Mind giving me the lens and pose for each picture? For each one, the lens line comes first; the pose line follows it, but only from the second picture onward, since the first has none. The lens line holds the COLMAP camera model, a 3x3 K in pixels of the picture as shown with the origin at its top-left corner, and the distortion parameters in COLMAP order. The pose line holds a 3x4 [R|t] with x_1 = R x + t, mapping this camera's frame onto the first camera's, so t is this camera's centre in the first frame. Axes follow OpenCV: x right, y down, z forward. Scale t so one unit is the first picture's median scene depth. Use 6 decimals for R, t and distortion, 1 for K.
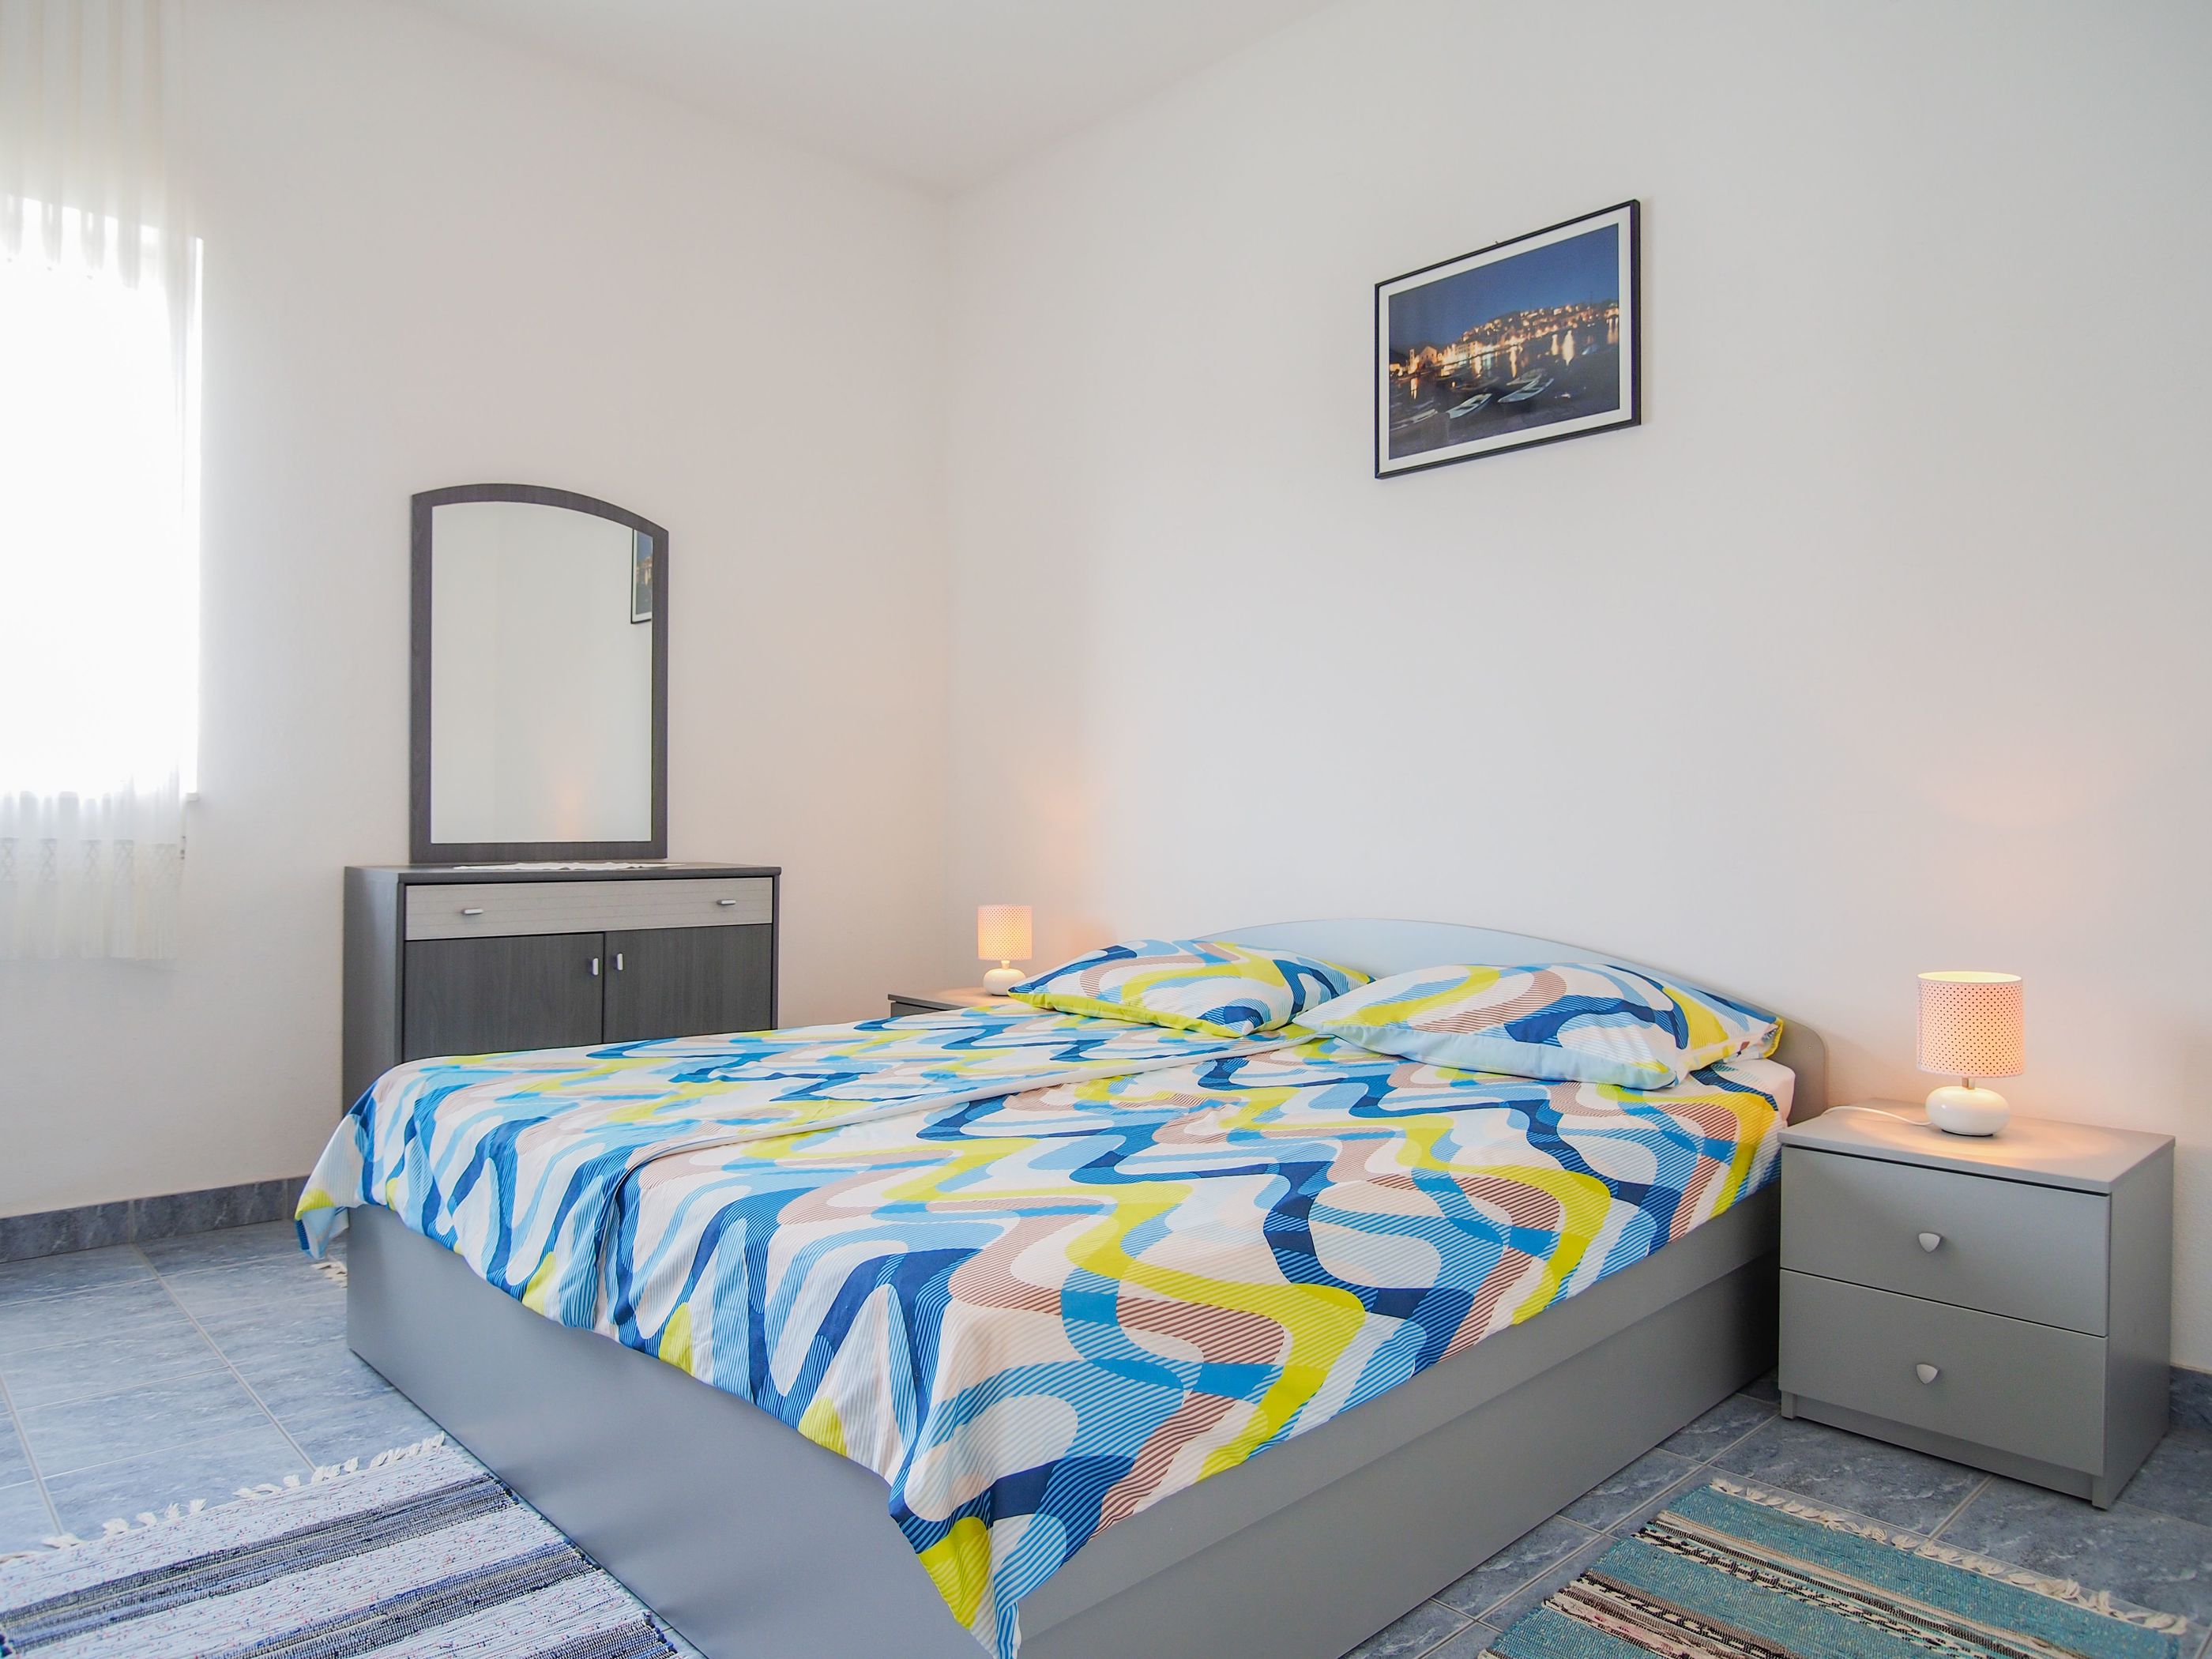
lens RADIAL K [[1446.8, 0, 1072.2], [0, 1446.8, 904.5], [0, 0, 1]] dist [-0.033388, 0.003348]
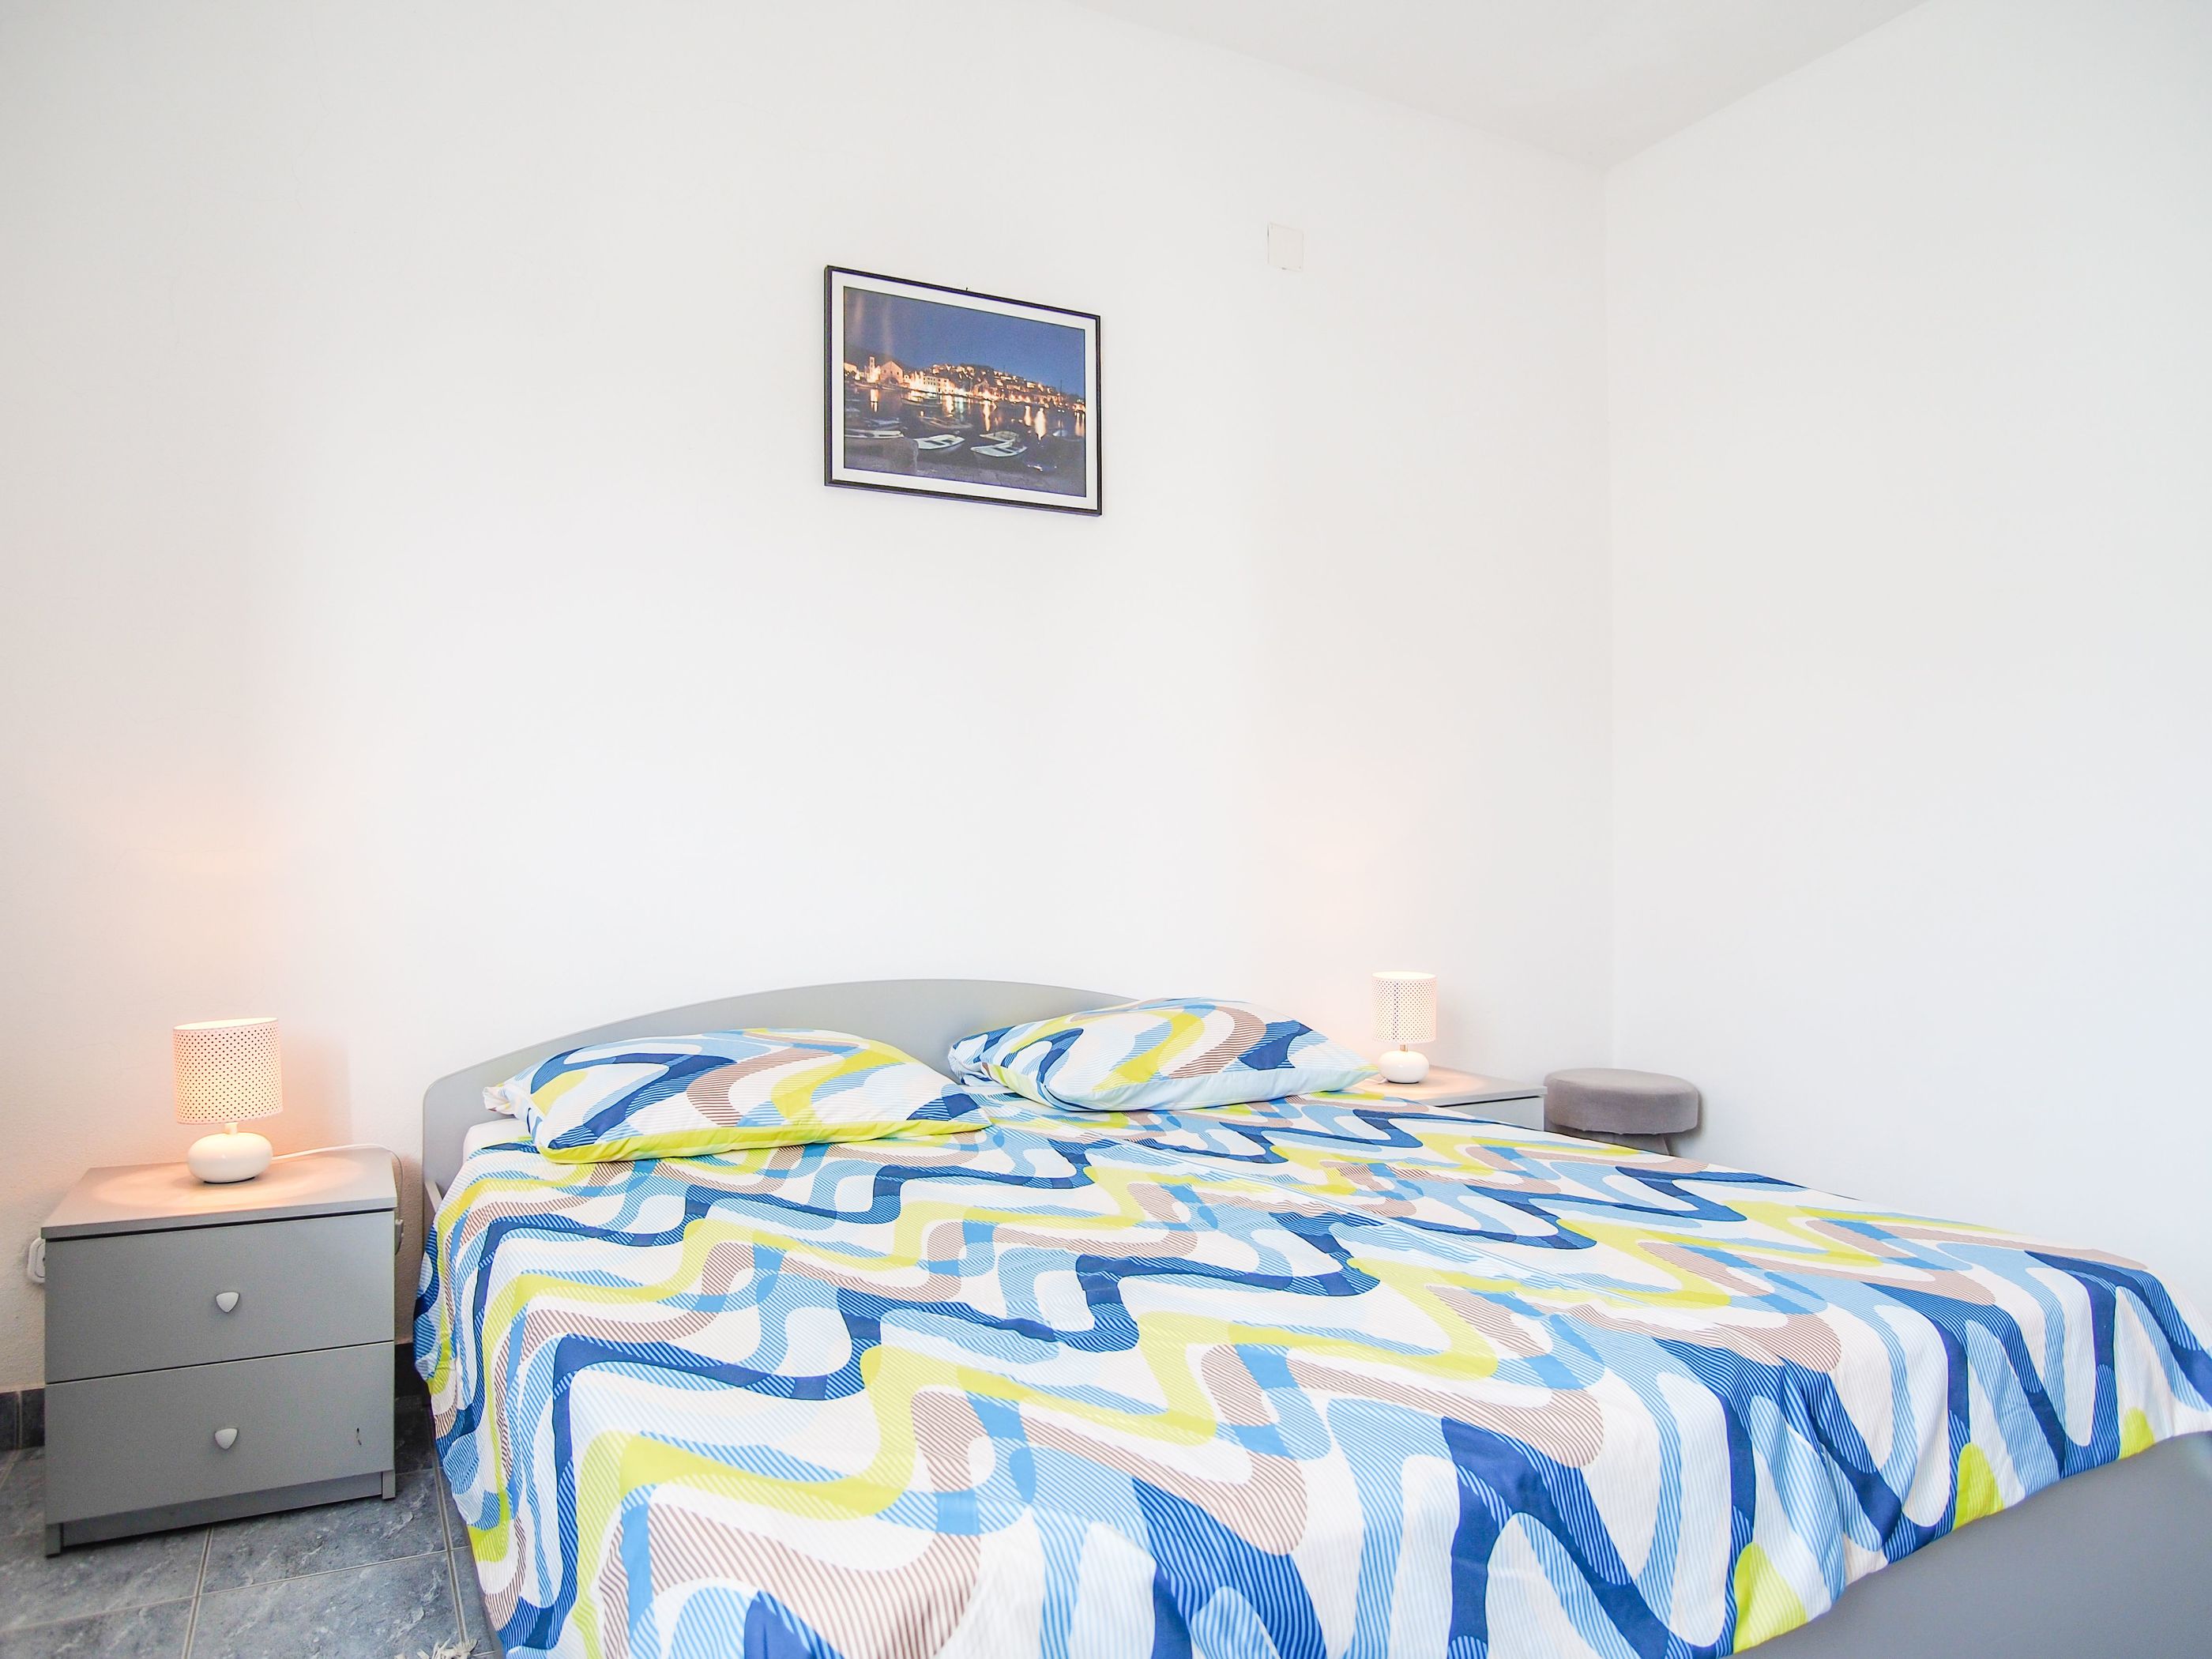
lens RADIAL K [[1446.8, 0, 1072.2], [0, 1446.8, 904.5], [0, 0, 1]] dist [-0.033388, 0.003348]
pose [[0.265659, -0.028928, 0.963633, -0.662149], [0.057806, 0.998229, 0.014030, -0.046734], [-0.962332, 0.051976, 0.266861, 0.692552]]
